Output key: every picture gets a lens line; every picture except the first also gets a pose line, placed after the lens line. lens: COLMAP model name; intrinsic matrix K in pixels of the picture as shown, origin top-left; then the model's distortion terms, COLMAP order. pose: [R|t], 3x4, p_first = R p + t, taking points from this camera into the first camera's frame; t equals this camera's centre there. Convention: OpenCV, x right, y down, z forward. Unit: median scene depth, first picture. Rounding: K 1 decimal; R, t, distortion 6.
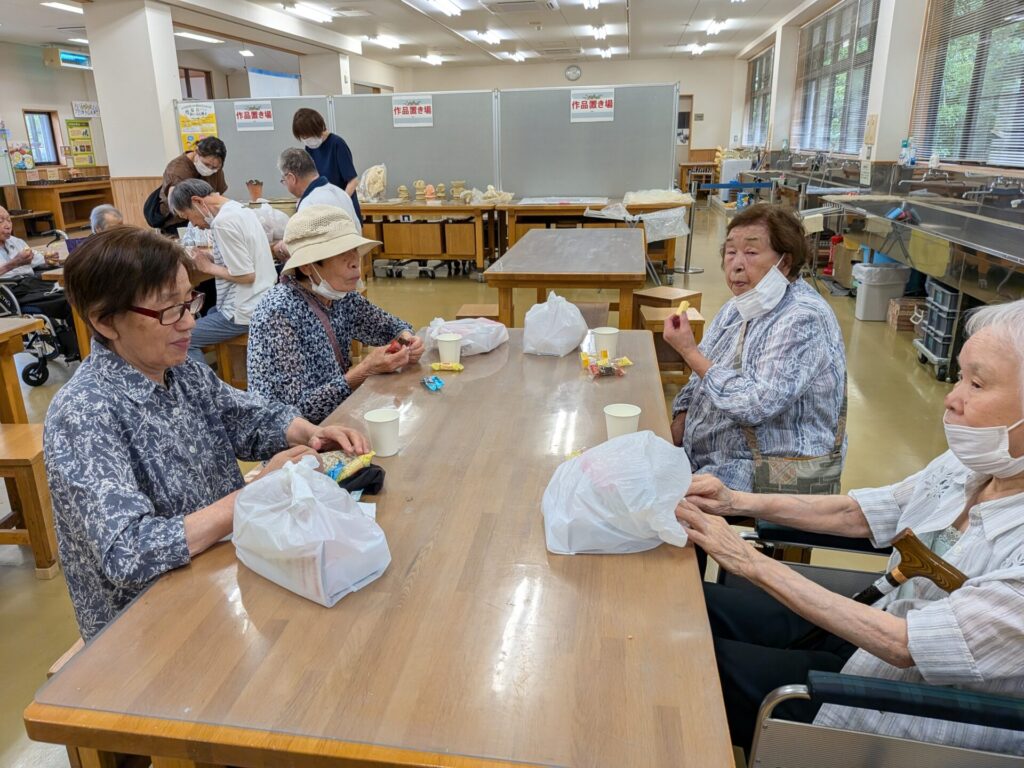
lens RADIAL K [[738.7, 0, 484.8], [0, 738.7, 371.2], [0, 0, 1]] dist [-0.000770, -0.008358]
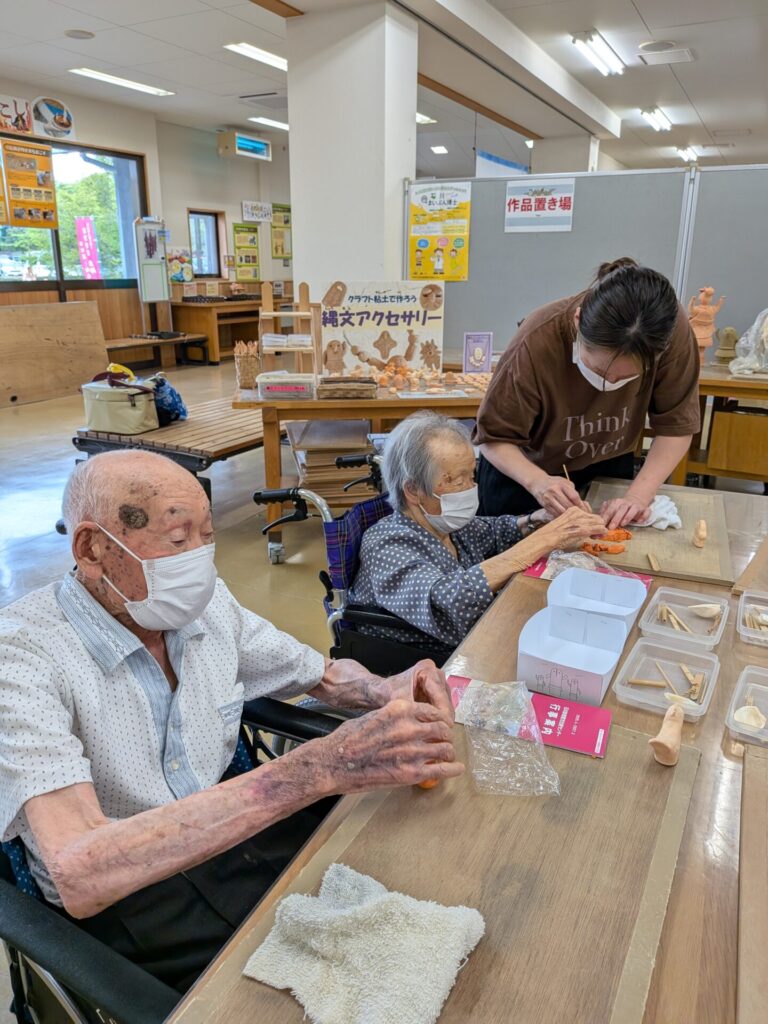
lens RADIAL K [[738.7, 0, 387.5], [0, 738.7, 511.0], [0, 0, 1]] dist [-0.000770, -0.008358]
pose [[0.957278, 0.120271, -0.262971, -0.158276], [-0.115072, 0.992735, 0.035141, -0.075429], [0.265287, -0.003379, 0.964164, 0.266552]]
